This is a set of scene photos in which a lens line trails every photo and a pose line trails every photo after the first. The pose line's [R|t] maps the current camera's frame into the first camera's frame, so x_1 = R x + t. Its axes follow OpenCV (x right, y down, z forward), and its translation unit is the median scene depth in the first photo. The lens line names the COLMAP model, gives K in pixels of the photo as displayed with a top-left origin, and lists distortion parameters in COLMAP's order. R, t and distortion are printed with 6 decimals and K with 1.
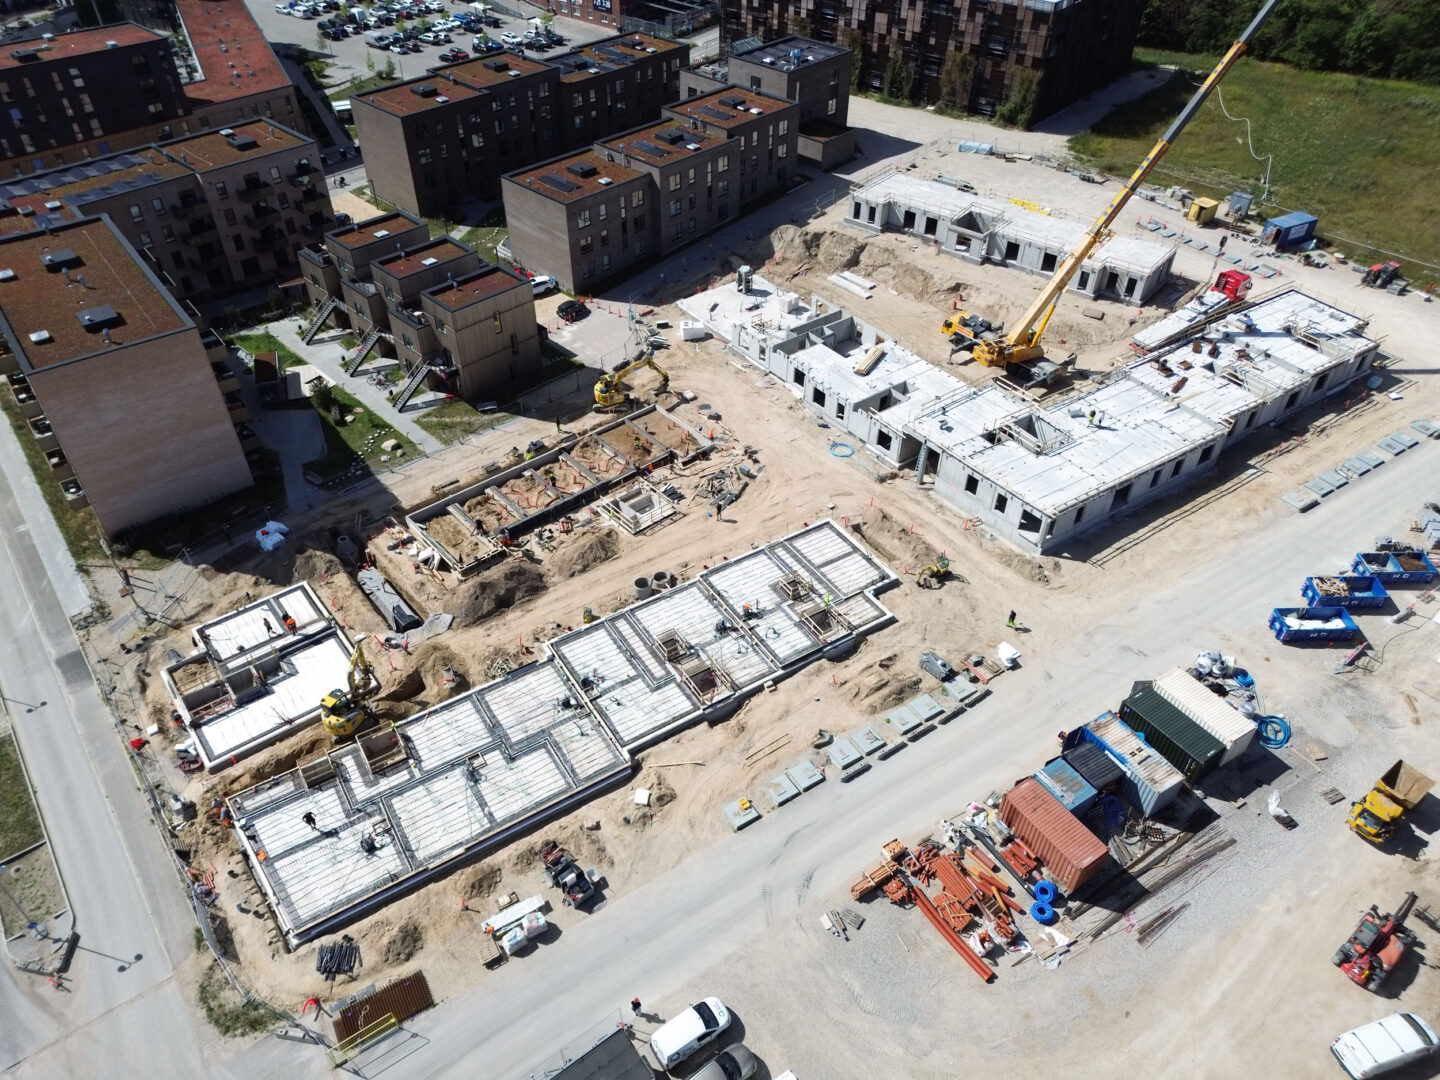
lens RADIAL K [[1012.0, 0, 710.4], [0, 1012.0, 538.7], [0, 0, 1]] dist [0.052451, -0.027565]
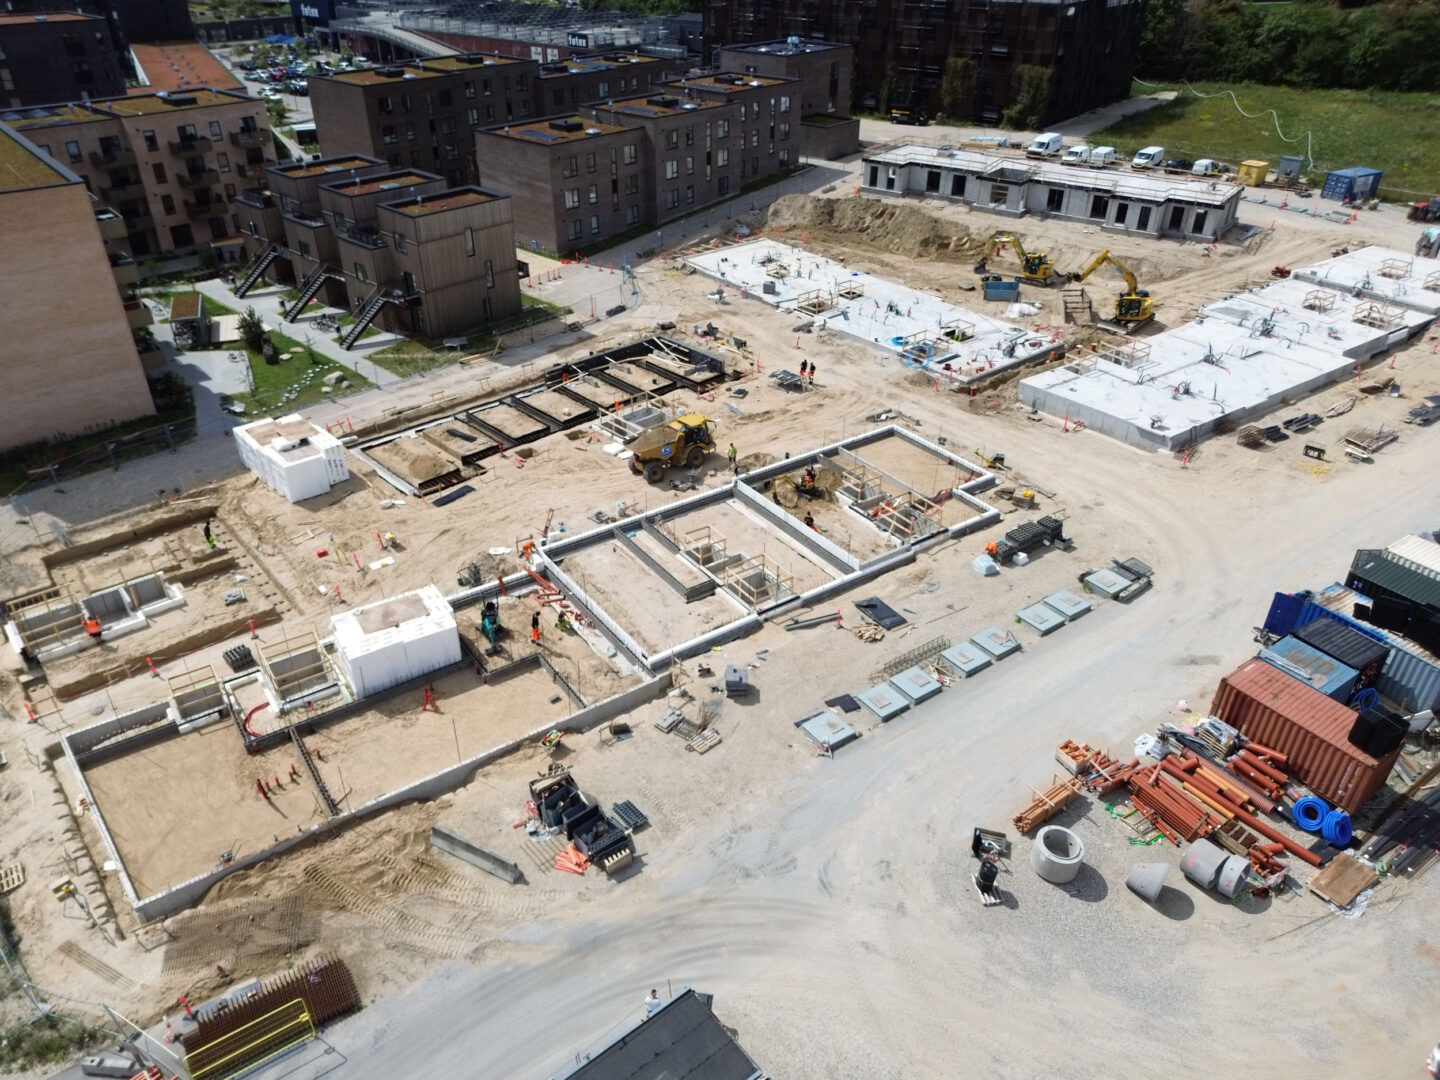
lens RADIAL K [[1021.1, 0, 710.6], [0, 1021.1, 537.2], [0, 0, 1]] dist [0.030624, -0.003151]
pose [[0.999220, -0.021370, 0.033209, -0.051421], [0.026334, 0.987238, -0.157061, 0.183597], [-0.029428, 0.157813, 0.987030, 0.230986]]
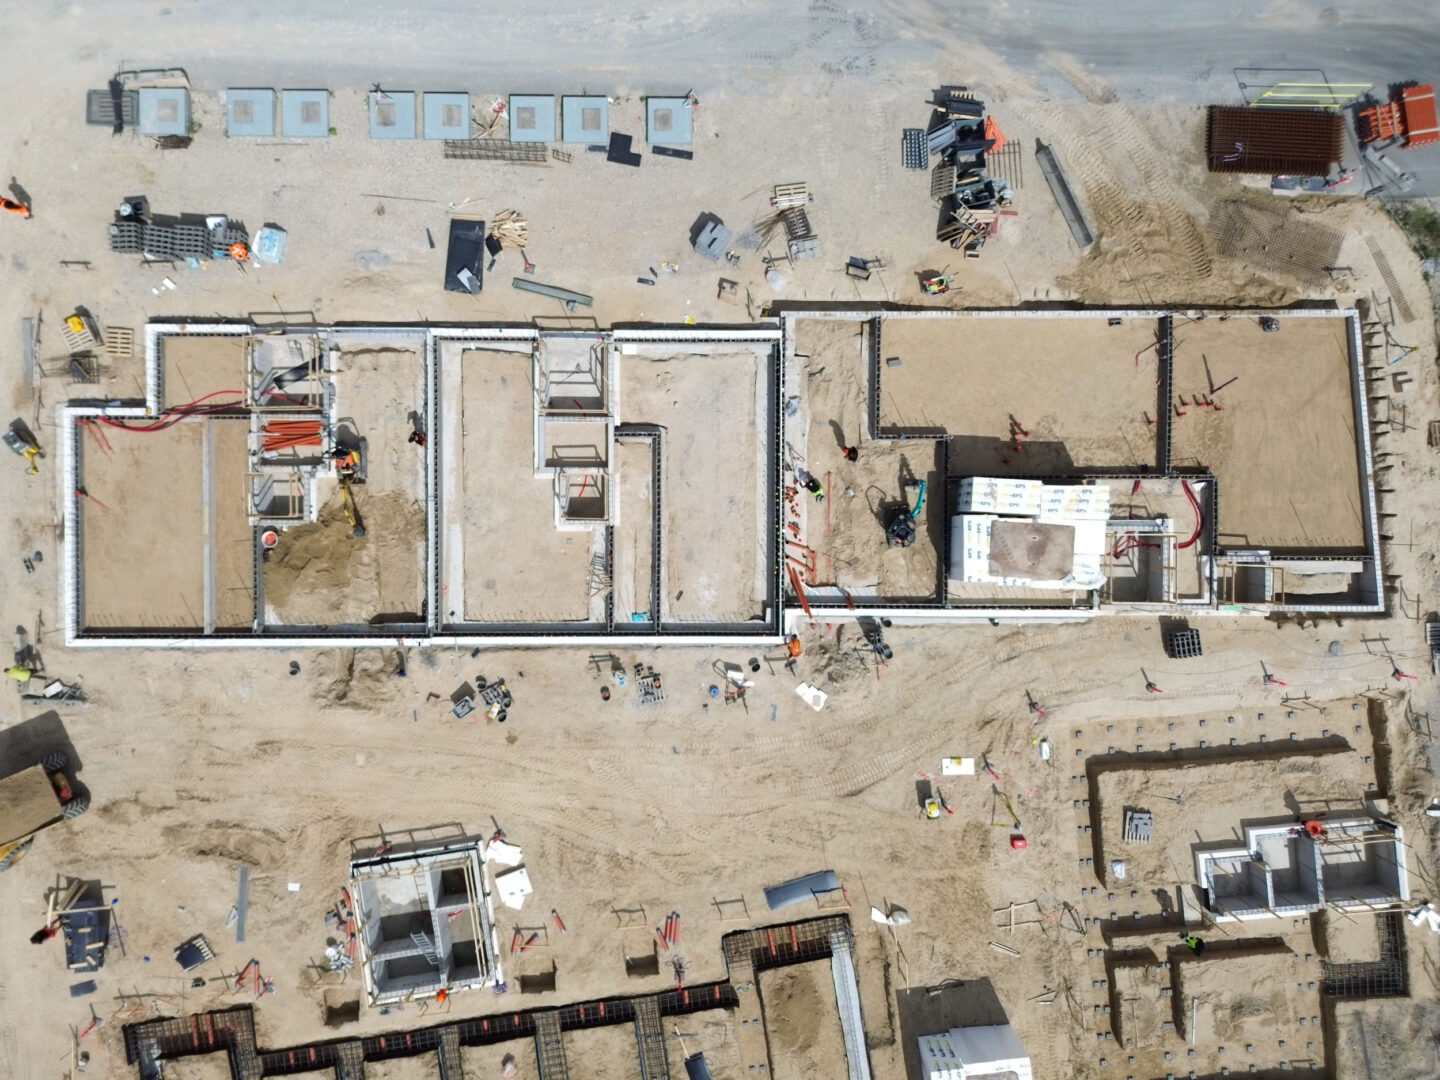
lens RADIAL K [[1012.0, 0, 710.4], [0, 1012.0, 538.7], [0, 0, 1]] dist [0.052451, -0.027565]
pose [[-0.845592, -0.533595, -0.015808, -0.081892], [0.343049, -0.565846, 0.749757, -0.218213], [-0.409012, 0.628566, 0.661524, 0.549952]]
